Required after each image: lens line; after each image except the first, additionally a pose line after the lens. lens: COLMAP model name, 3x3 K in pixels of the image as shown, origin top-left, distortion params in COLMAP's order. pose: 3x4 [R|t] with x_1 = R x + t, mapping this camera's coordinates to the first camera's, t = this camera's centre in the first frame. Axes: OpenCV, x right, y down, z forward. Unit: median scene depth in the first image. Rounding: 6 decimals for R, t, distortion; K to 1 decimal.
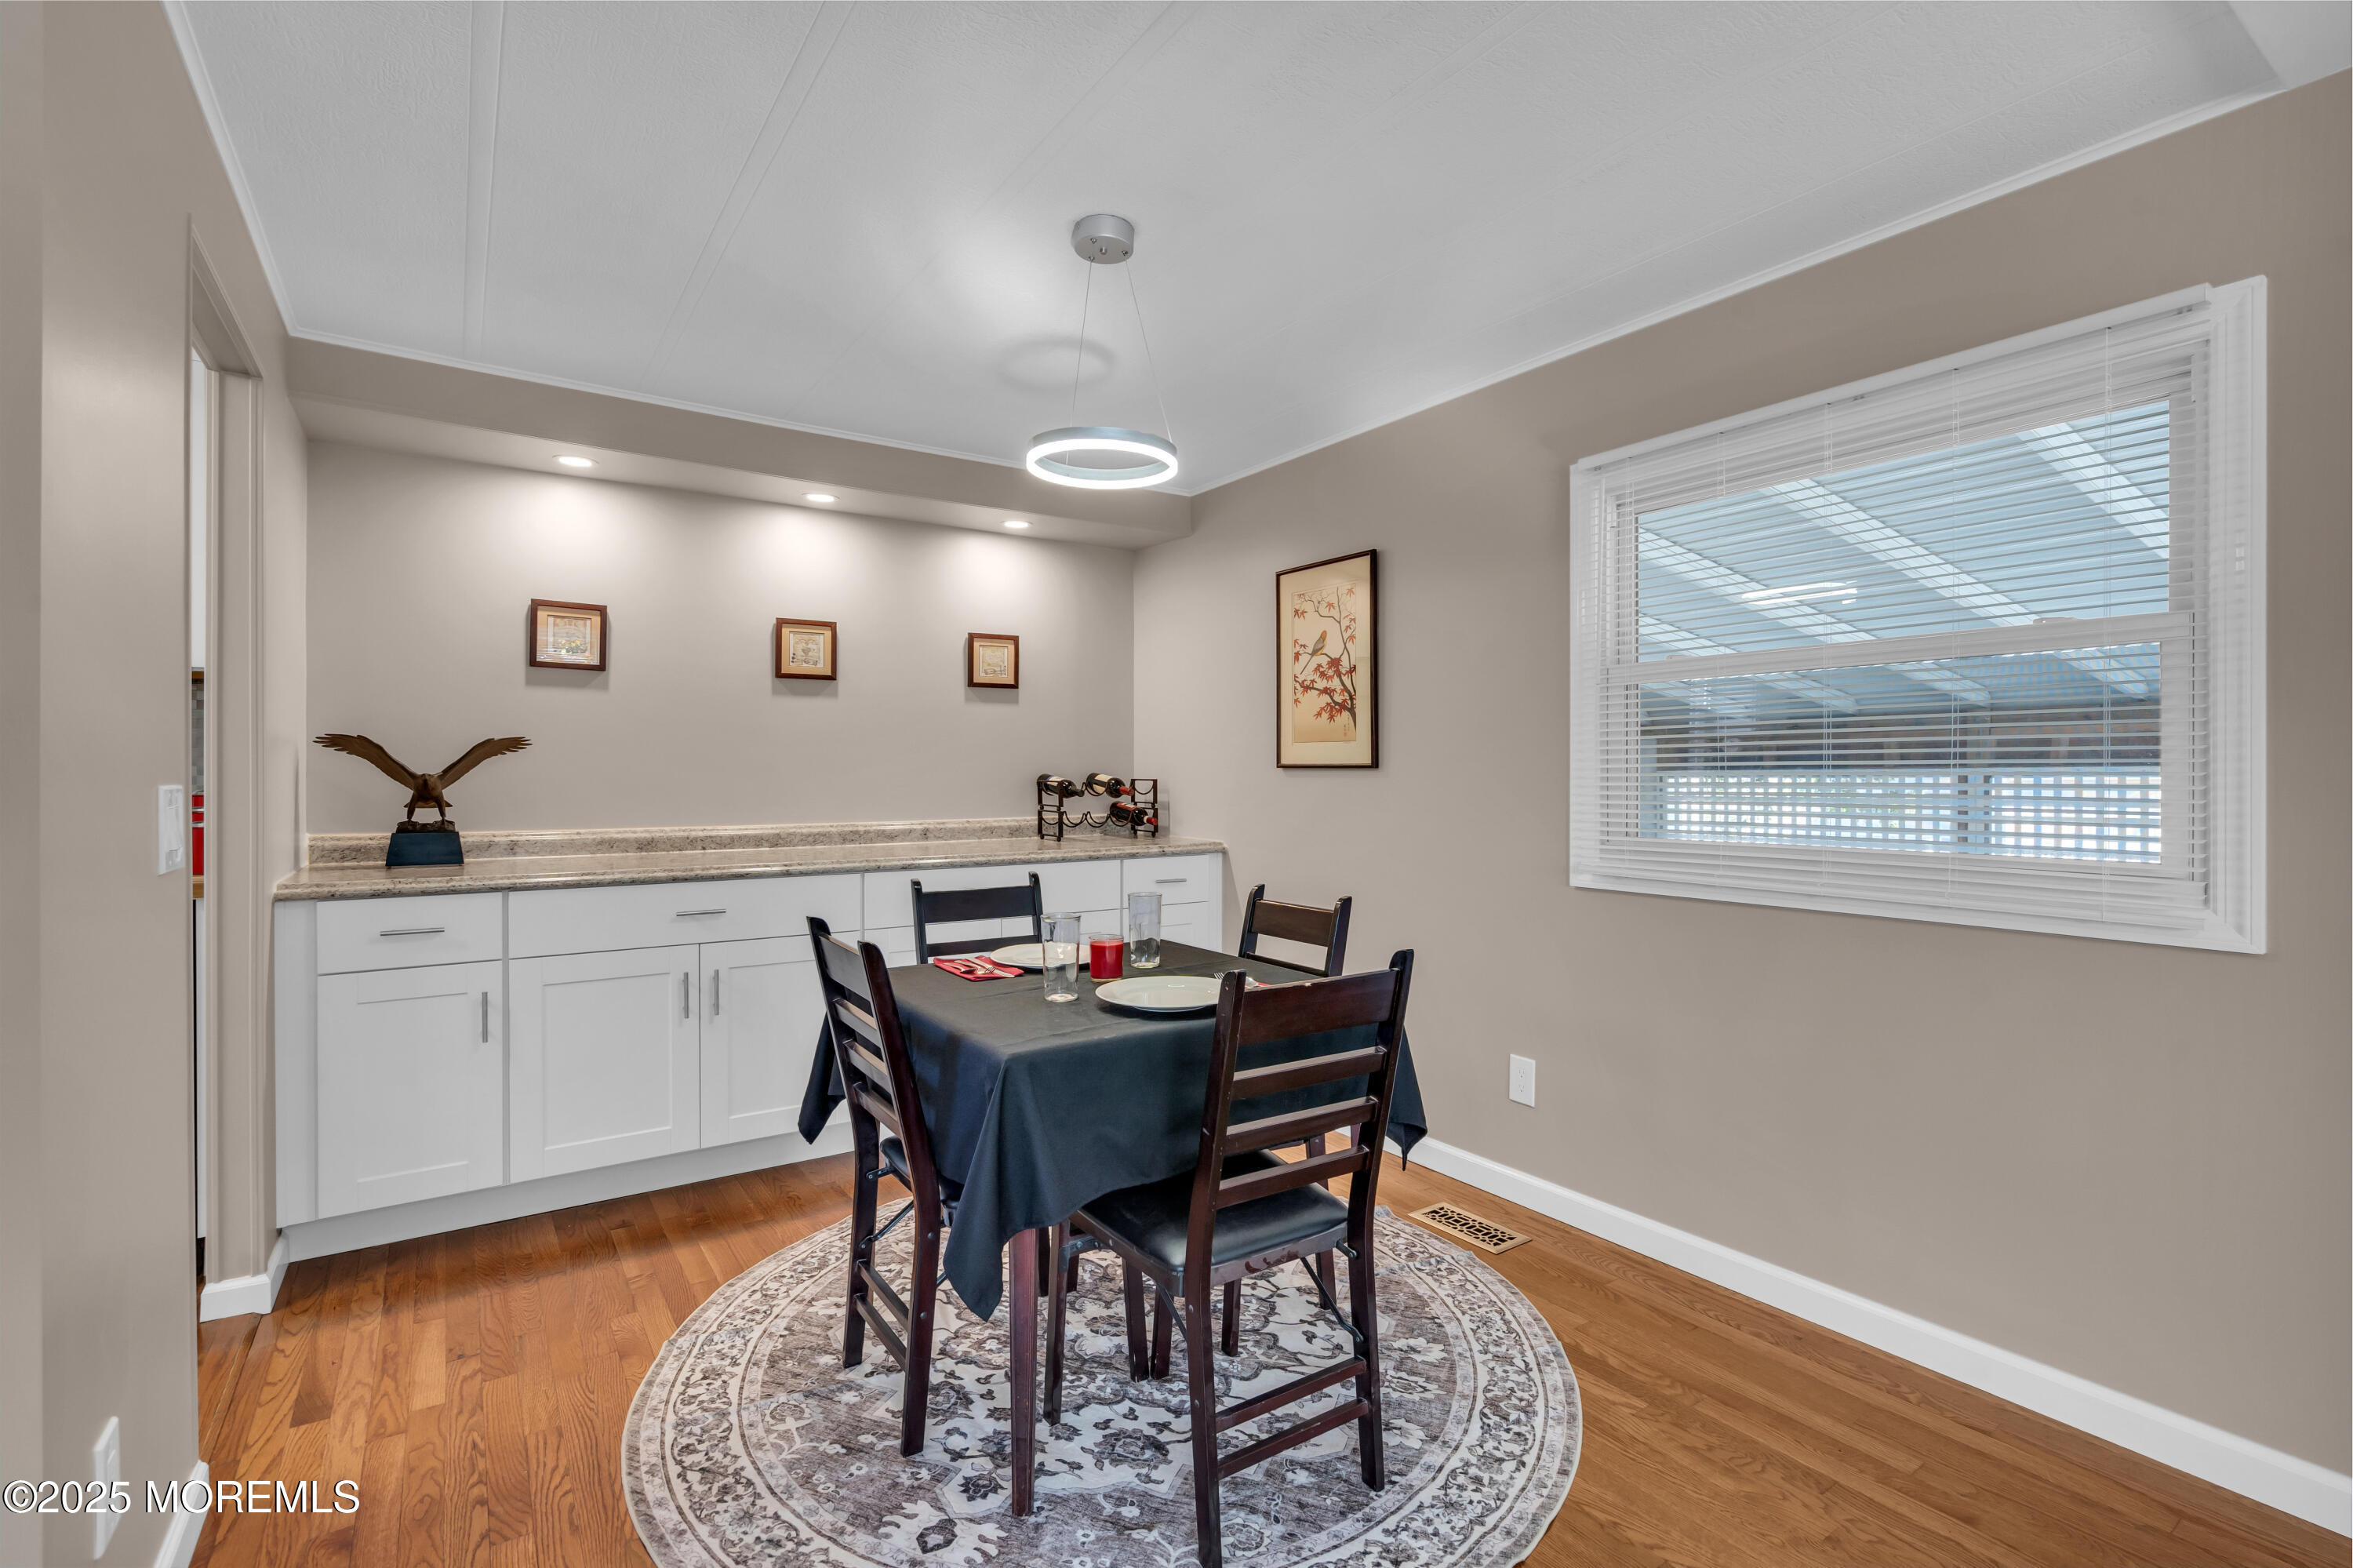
lens RADIAL K [[1079.7, 0, 1168.8], [0, 1079.7, 775.7], [0, 0, 1]] dist [-0.000711, 0.000229]
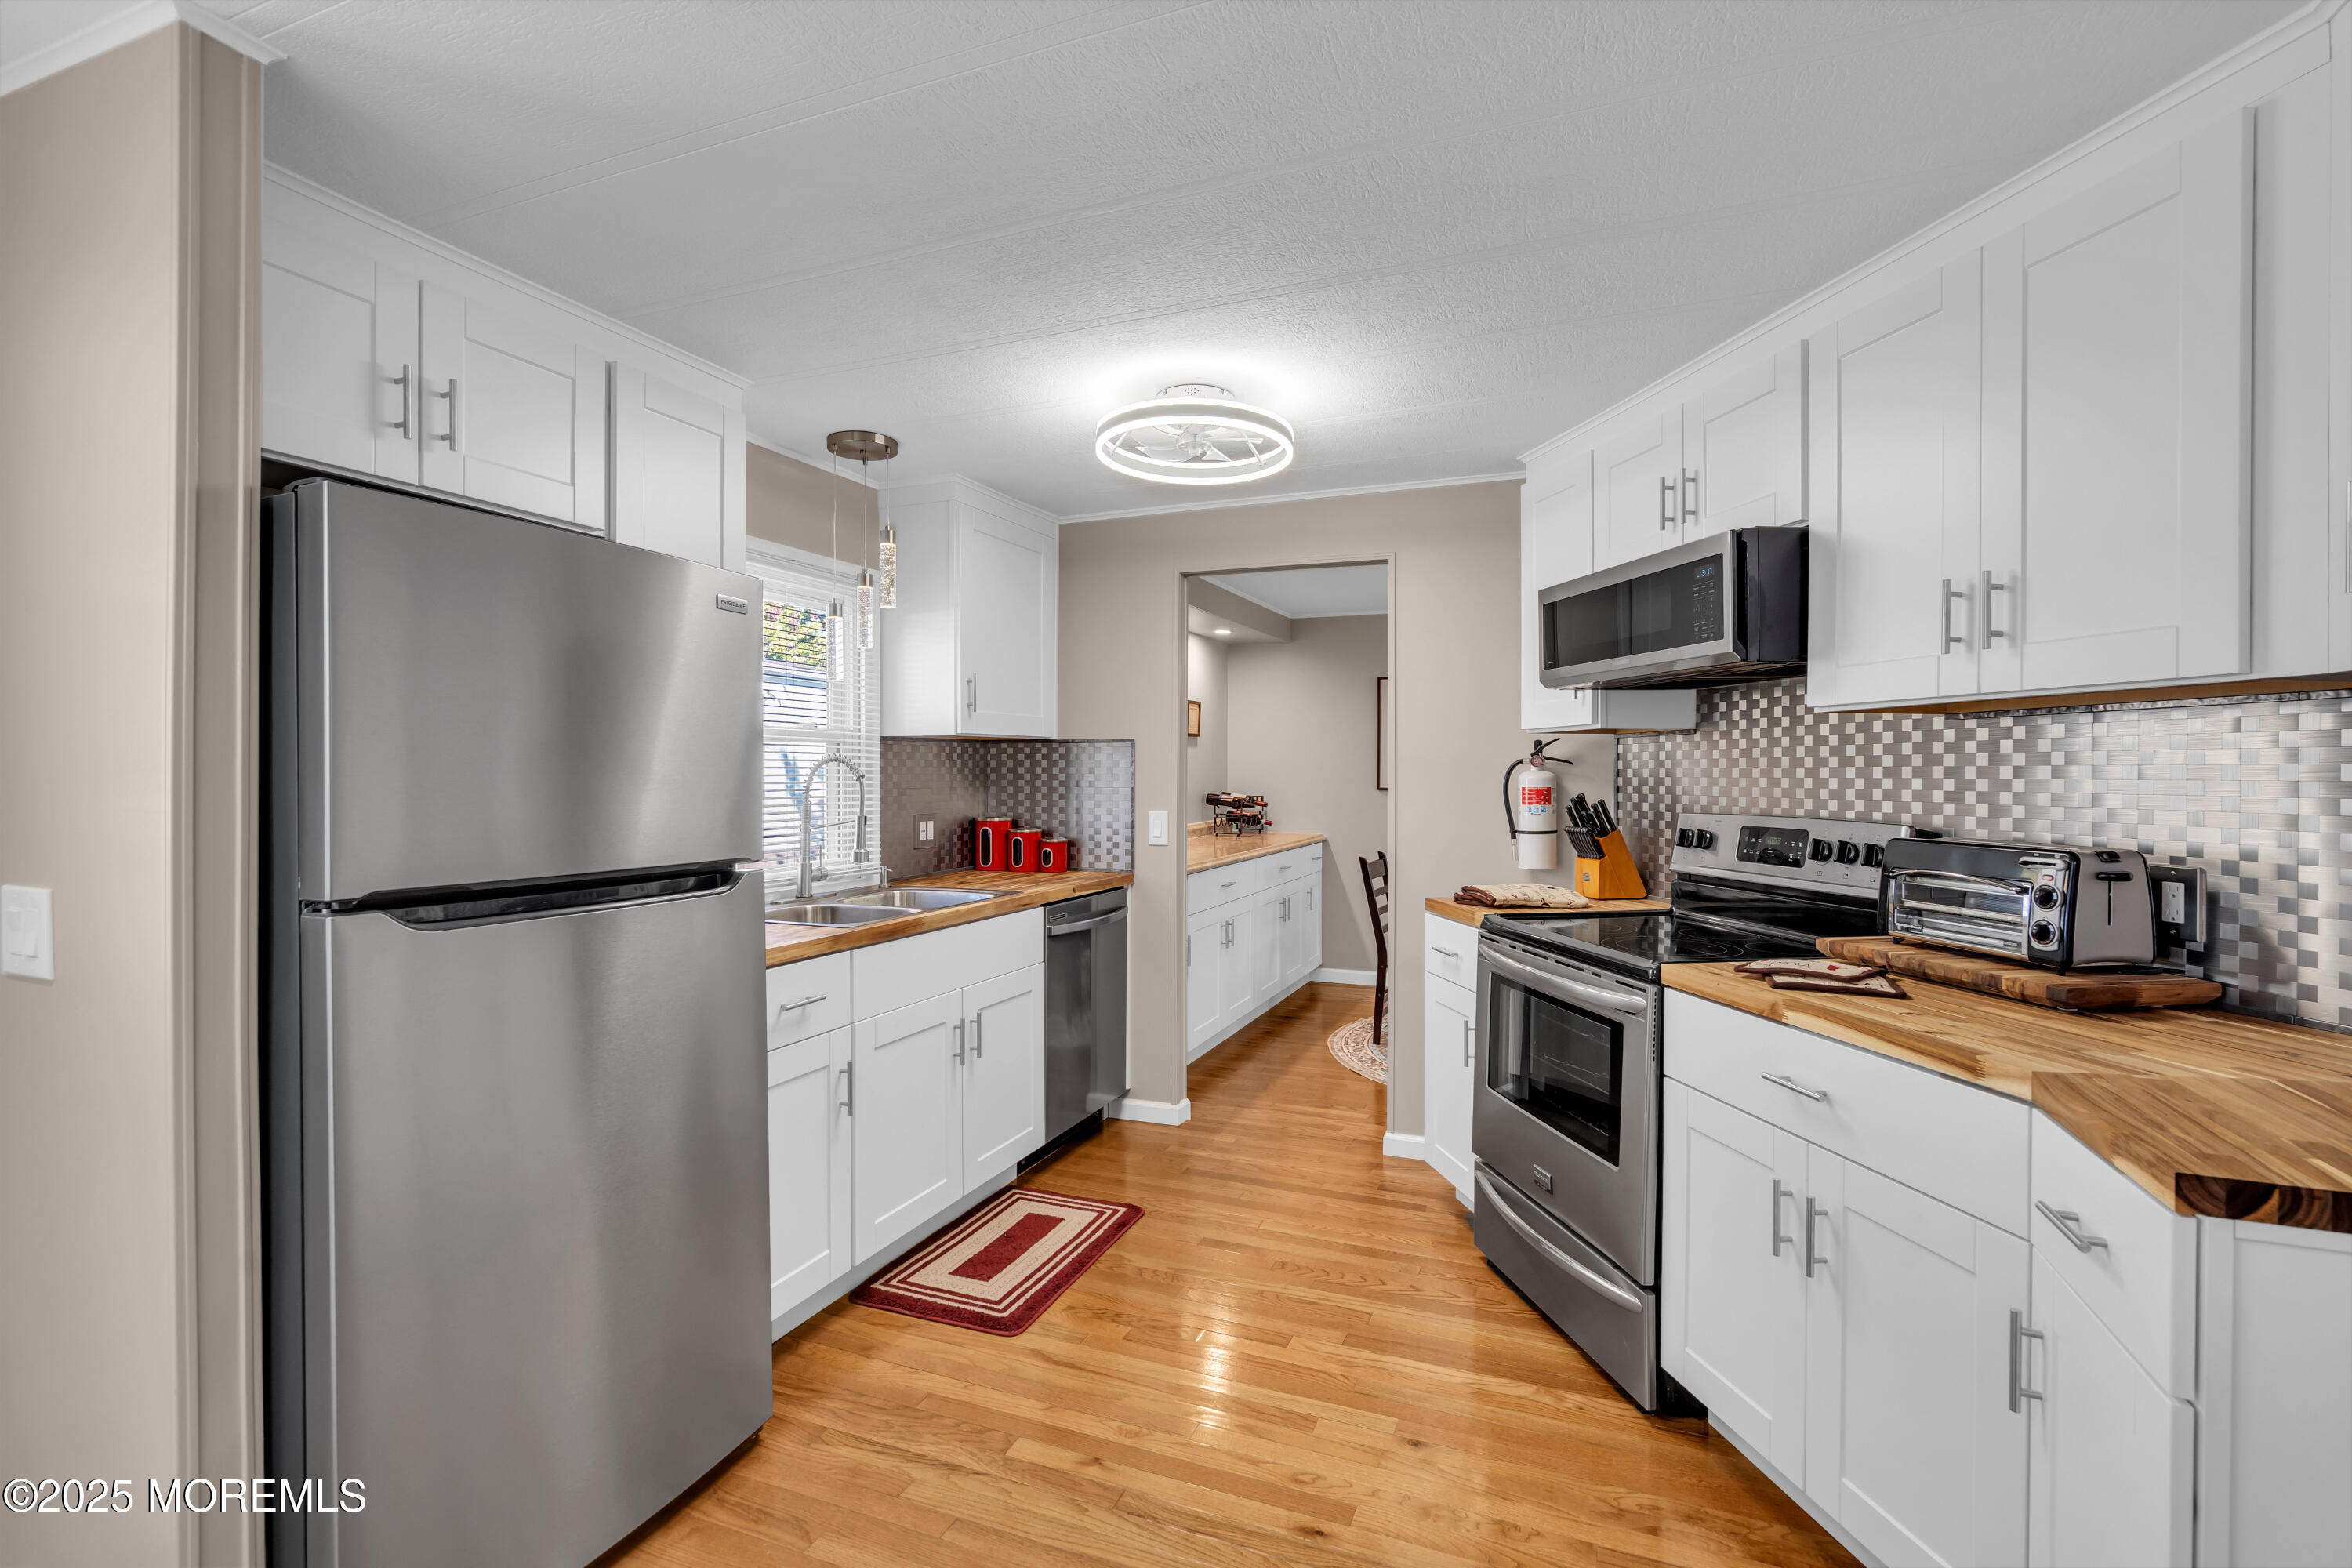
lens RADIAL K [[1069.5, 0, 1177.0], [0, 1069.5, 773.7], [0, 0, 1]] dist [-0.002343, 0.001647]
pose [[0.829792, 0.001185, 0.558072, -1.186016], [-0.001931, 0.999998, 0.000748, -0.035982], [-0.558070, -0.001699, 0.829792, -0.258536]]
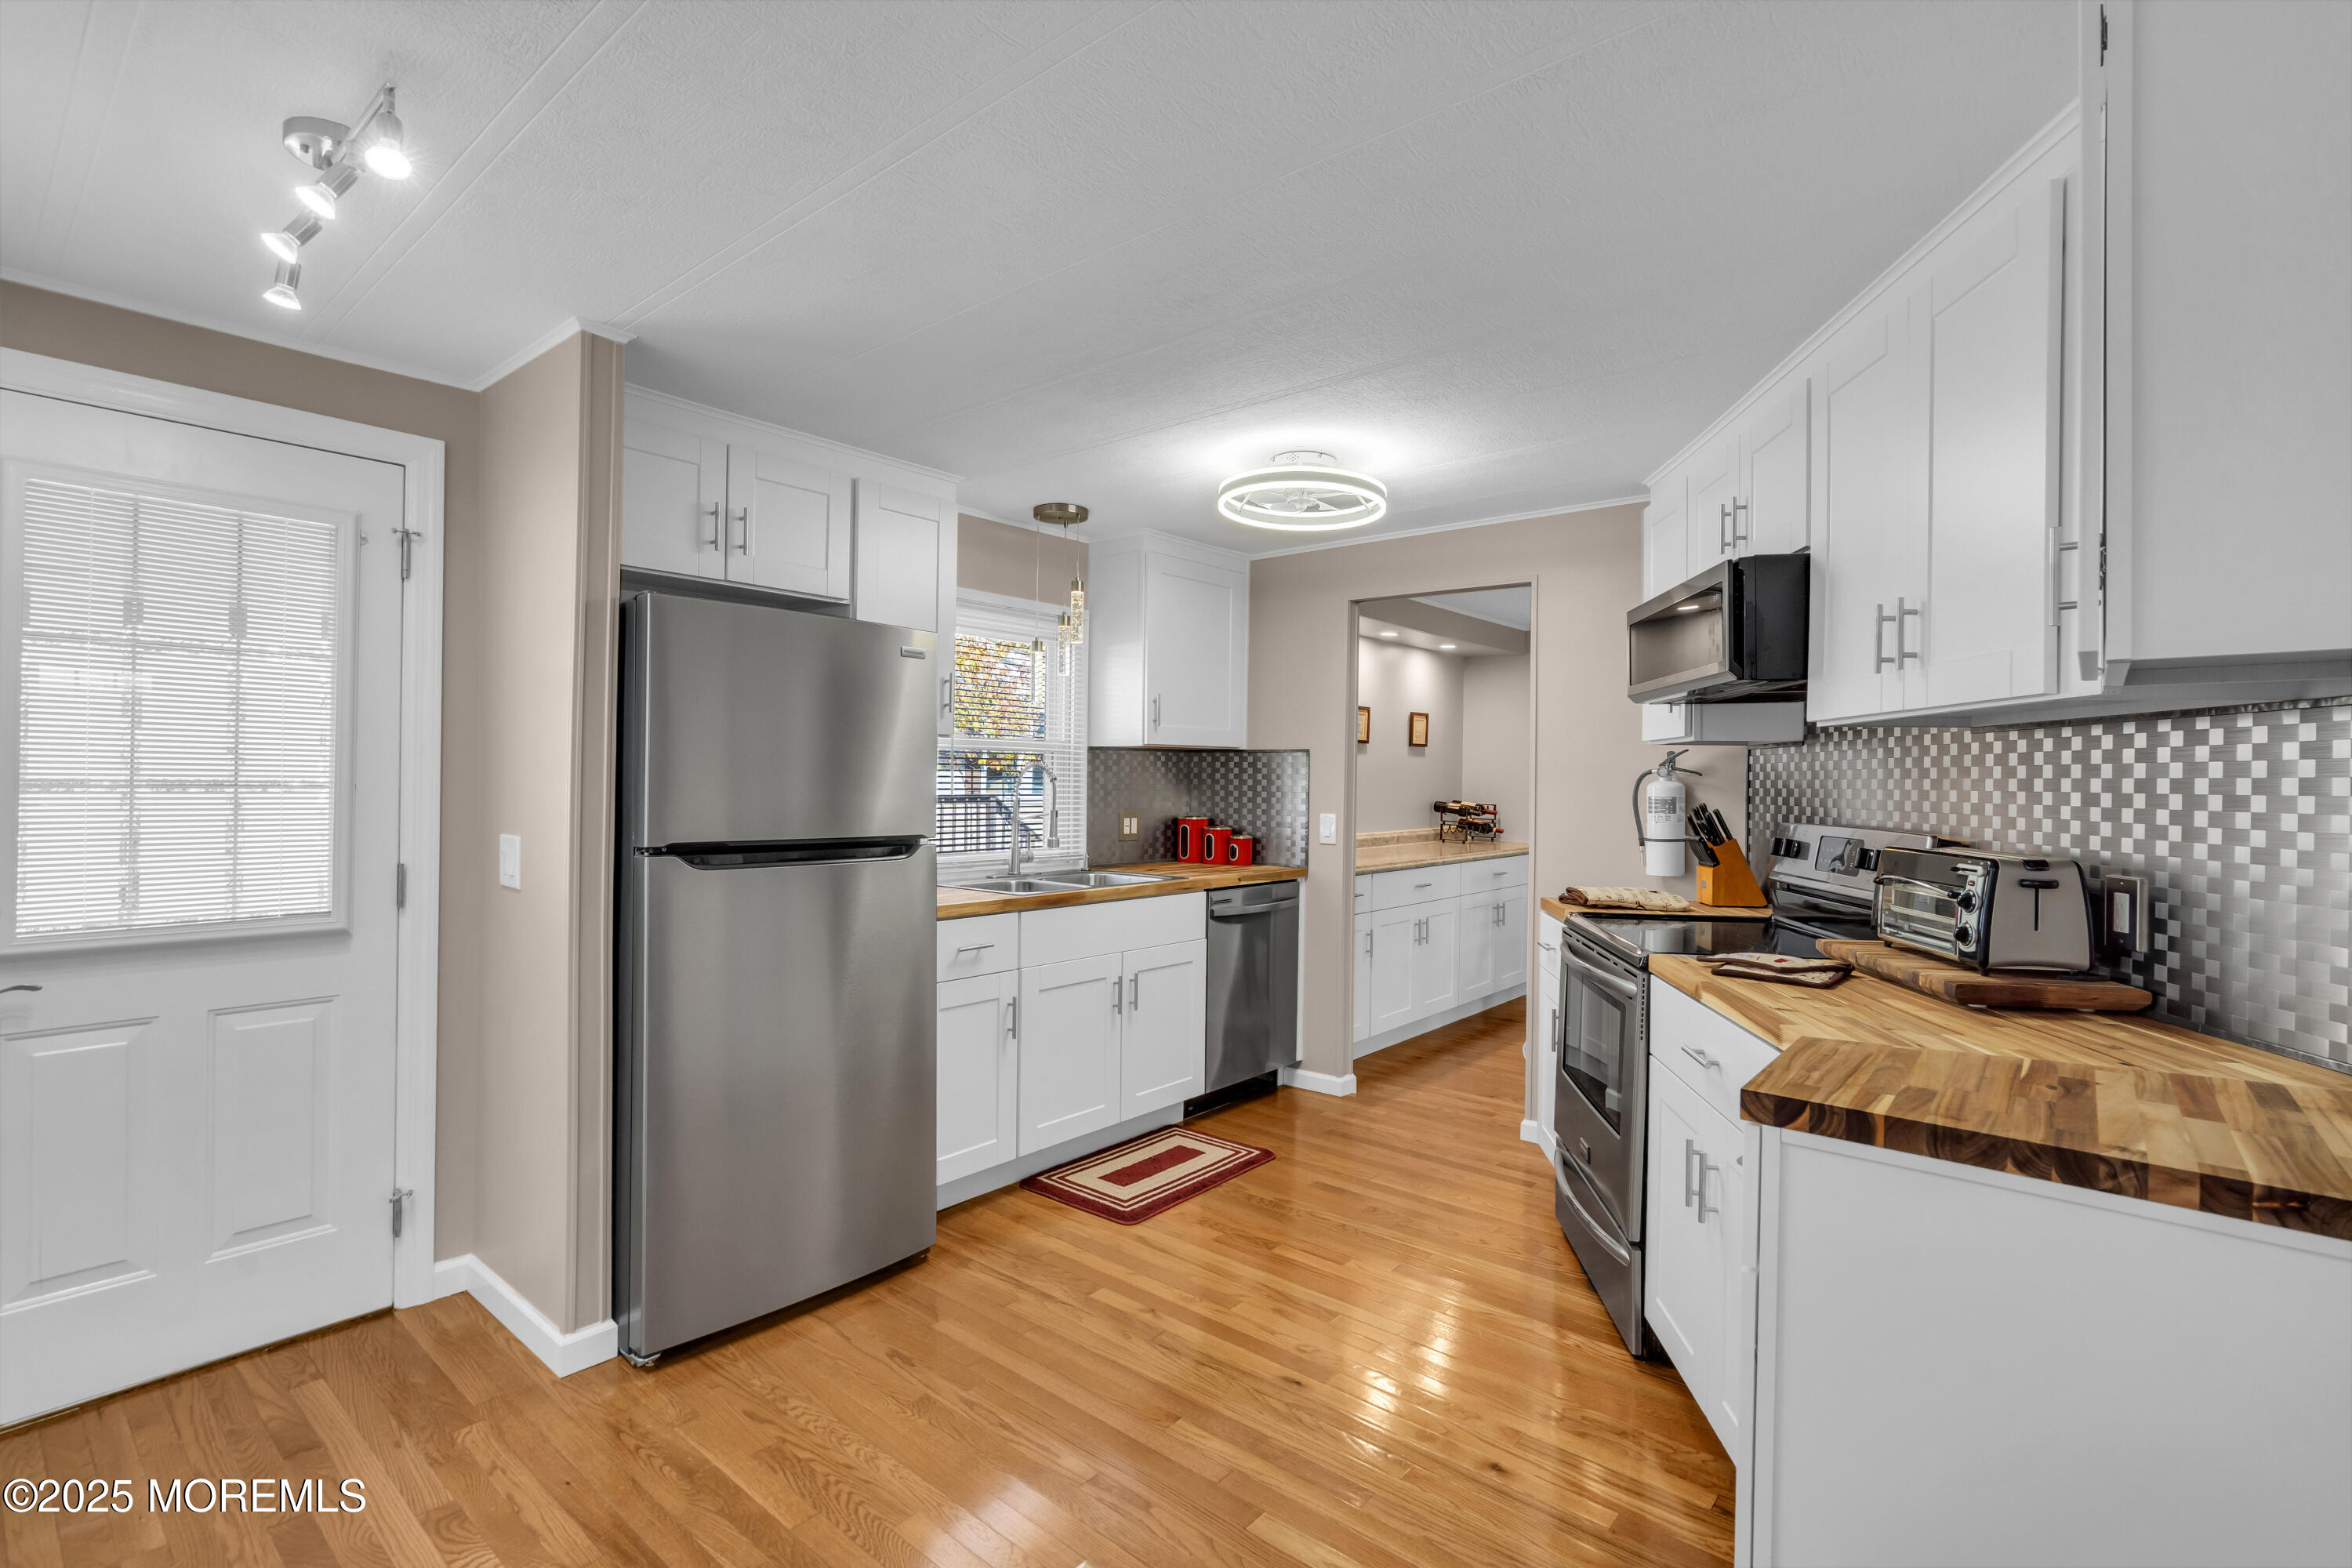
lens RADIAL K [[1069.5, 0, 1177.0], [0, 1069.5, 773.7], [0, 0, 1]] dist [-0.002343, 0.001647]
pose [[0.960700, 0.014138, 0.277230, -1.096122], [-0.013264, 0.999899, -0.005028, -0.034215], [-0.277273, 0.001154, 0.960790, -0.470924]]
